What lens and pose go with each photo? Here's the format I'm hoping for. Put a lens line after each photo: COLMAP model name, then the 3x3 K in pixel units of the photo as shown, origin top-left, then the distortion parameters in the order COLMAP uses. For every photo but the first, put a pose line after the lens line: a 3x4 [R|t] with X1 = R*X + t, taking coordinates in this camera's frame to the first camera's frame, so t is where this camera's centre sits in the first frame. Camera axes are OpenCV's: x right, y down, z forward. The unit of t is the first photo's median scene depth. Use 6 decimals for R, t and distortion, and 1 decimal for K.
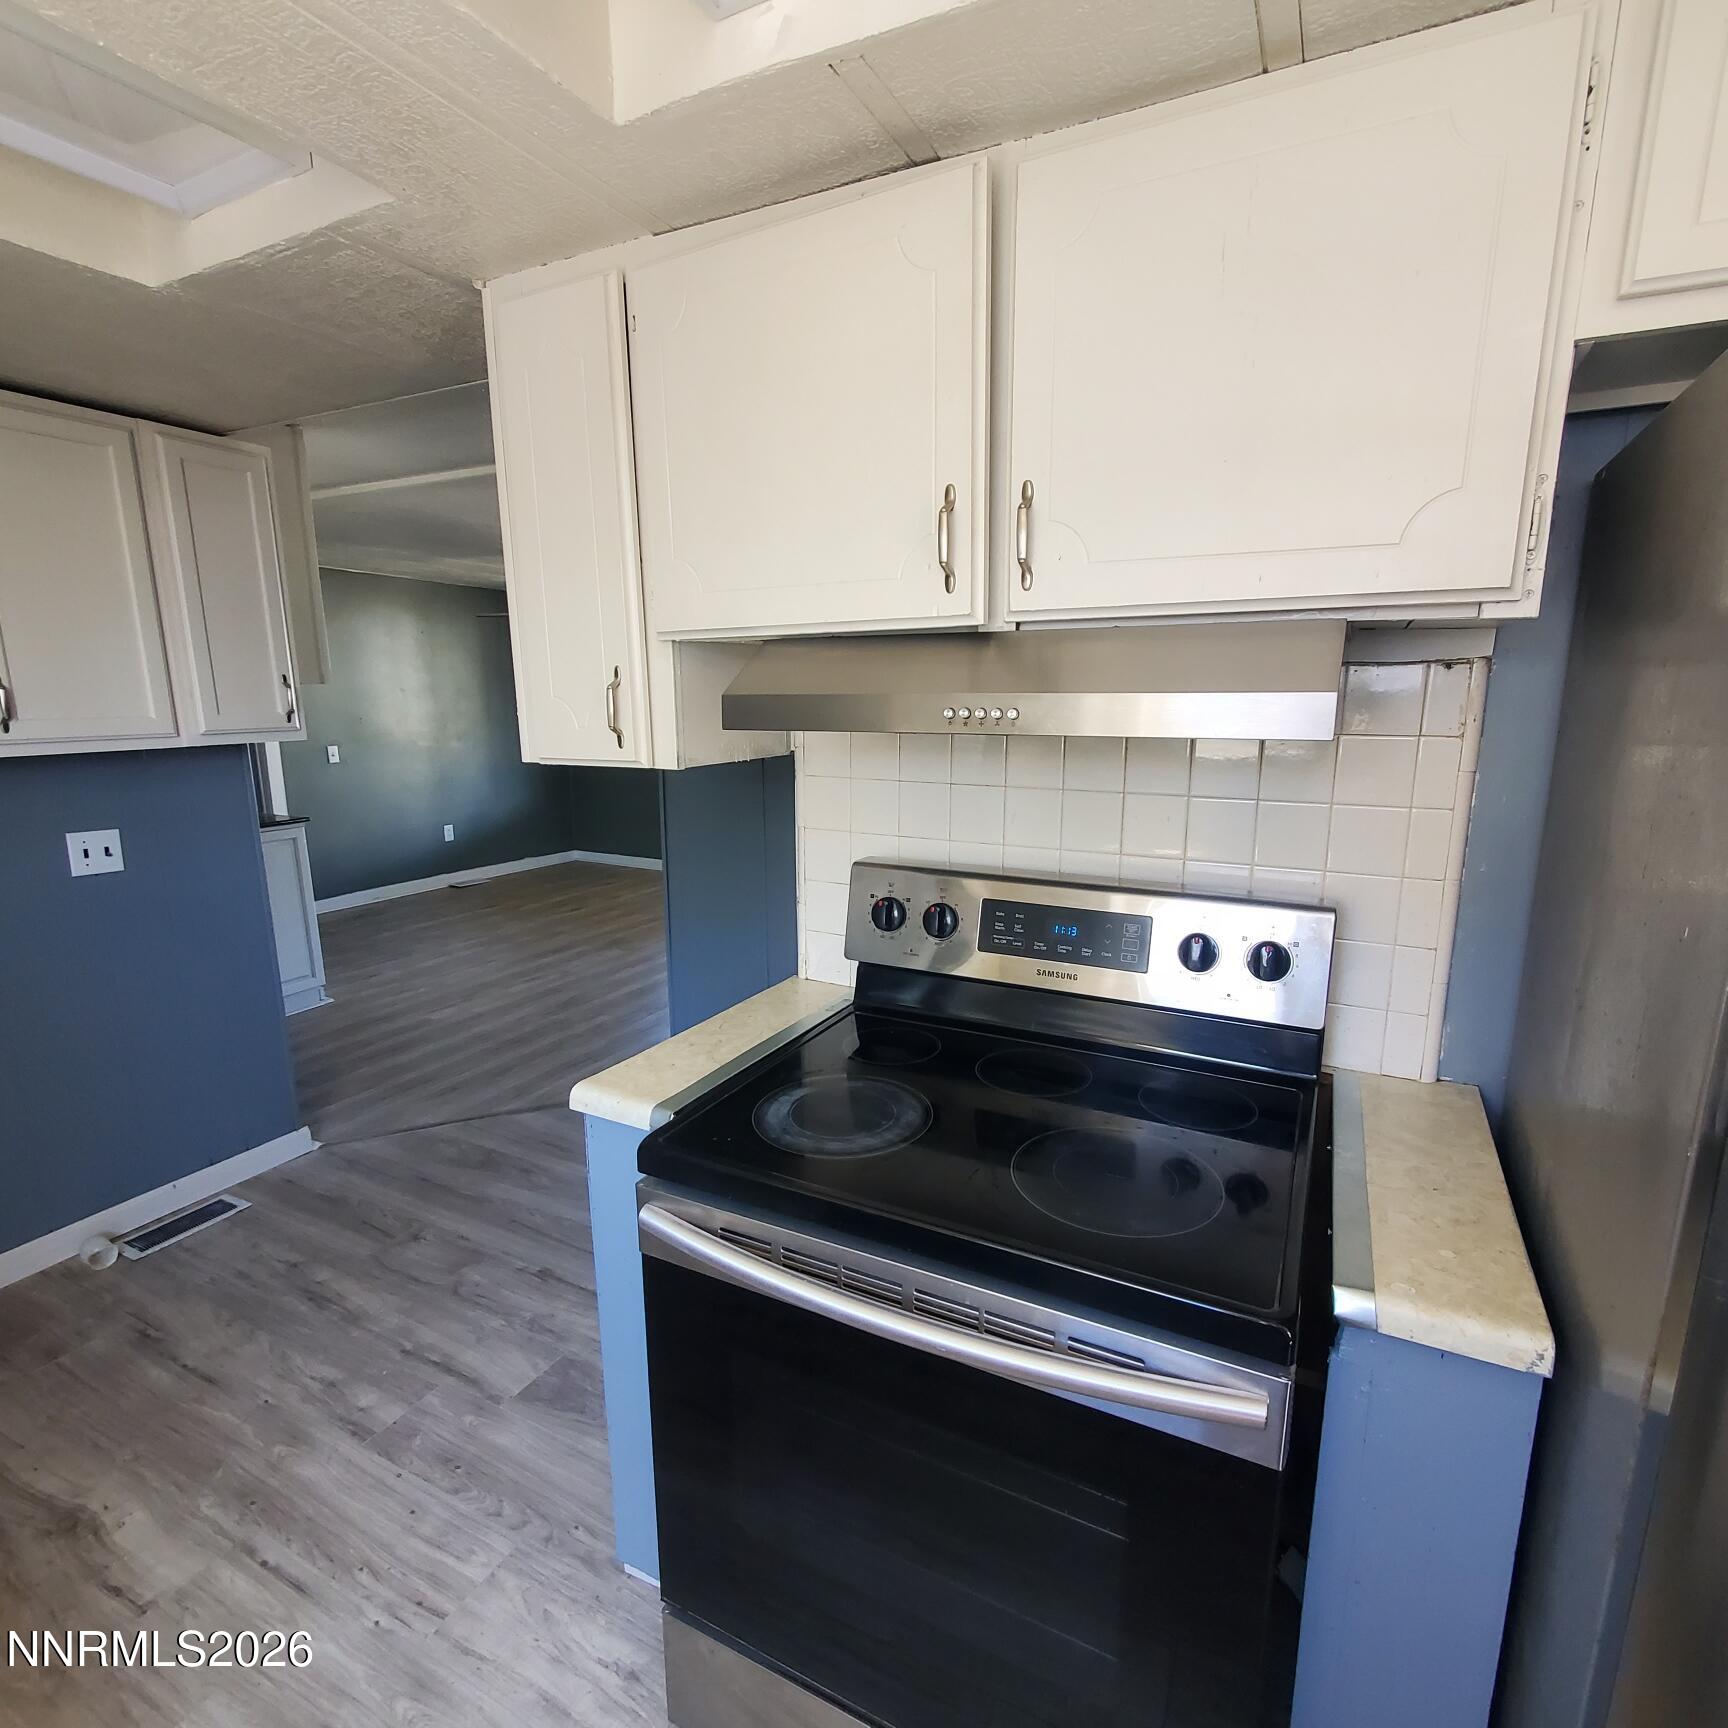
lens RADIAL K [[916.1, 0, 875.5], [0, 916.1, 866.0], [0, 0, 1]] dist [0.001325, -0.002106]
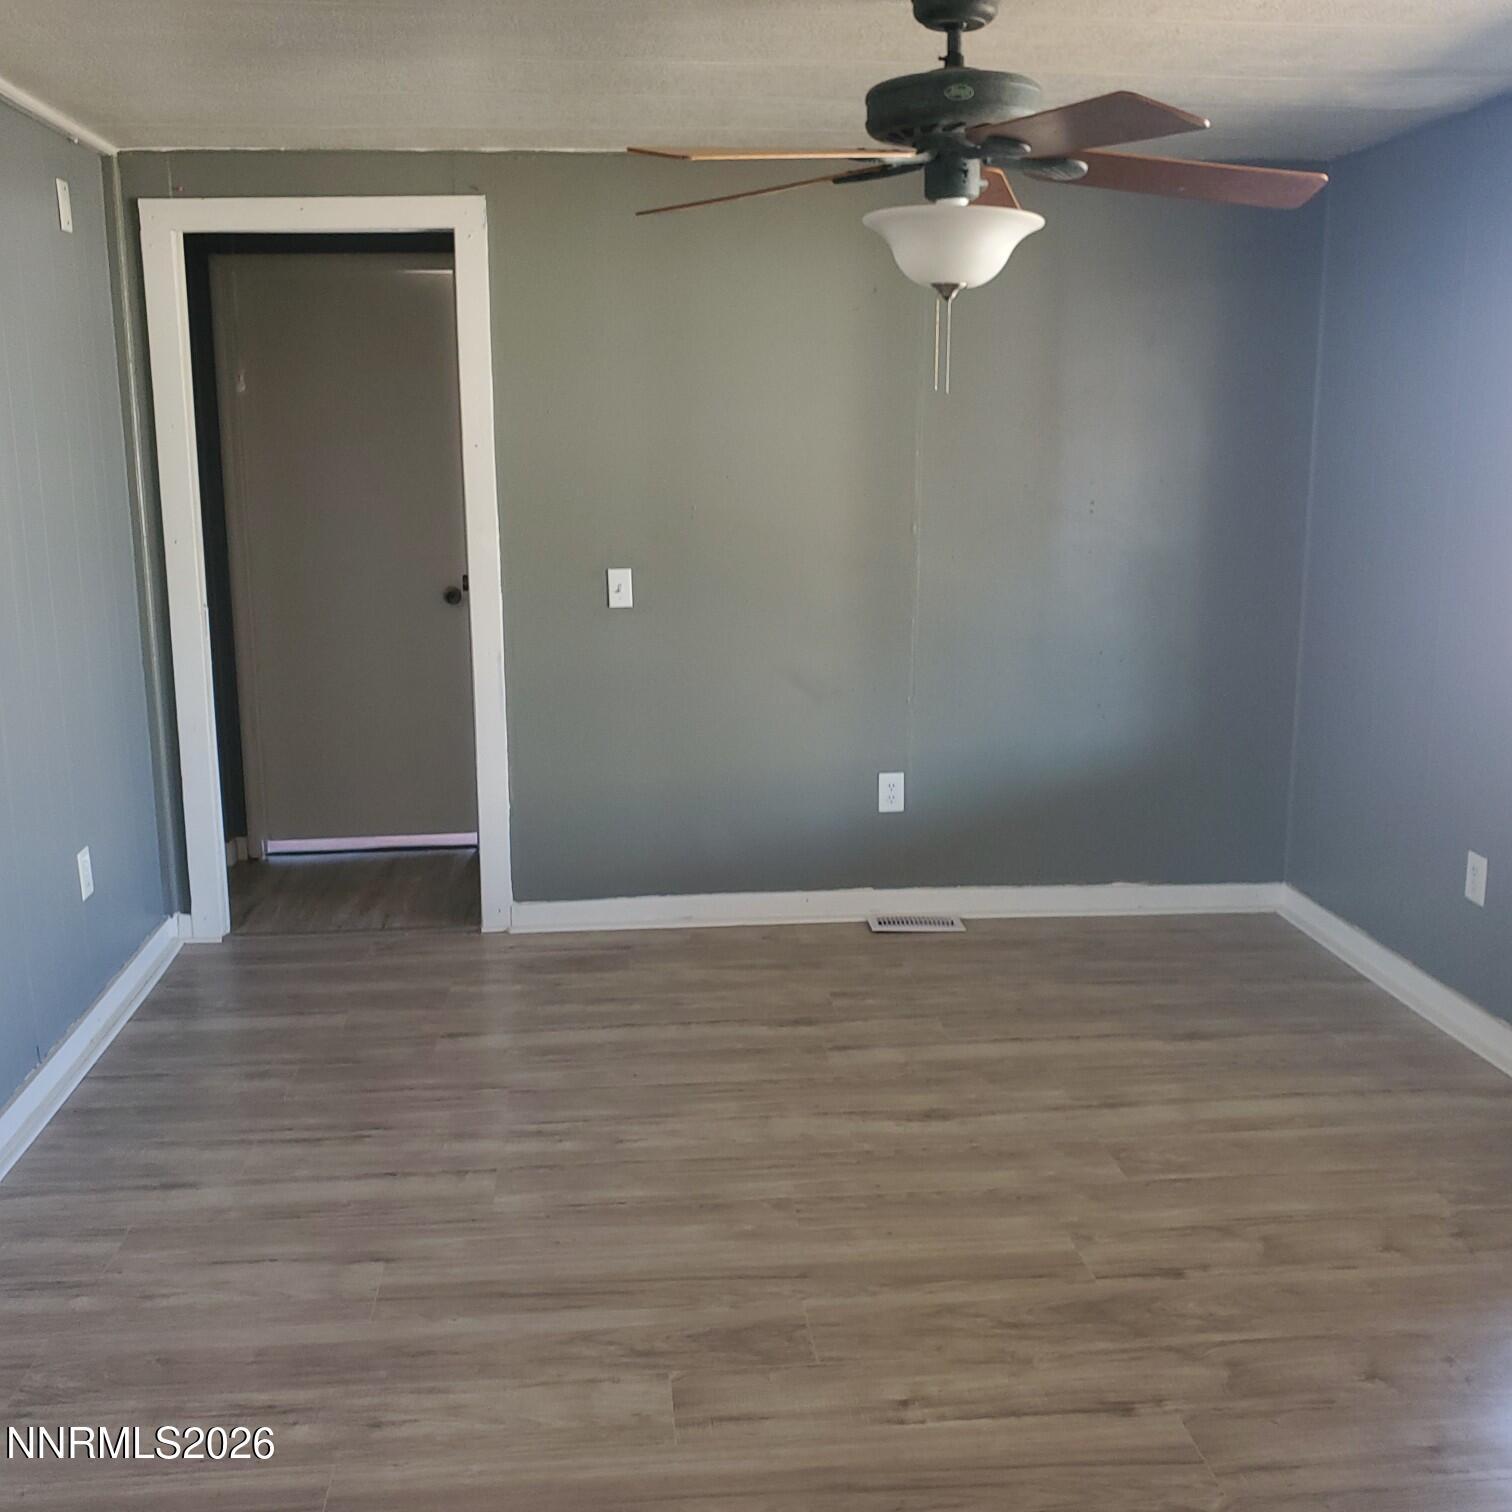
lens RADIAL K [[1554.7, 0, 758.0], [0, 1554.7, 761.2], [0, 0, 1]] dist [0.005851, 0.000000]
pose [[0.530739, 0.169789, -0.830354, 0.094444], [-0.148977, 0.983163, 0.105813, -0.152445], [0.834339, 0.067545, 0.547098, 0.769276]]
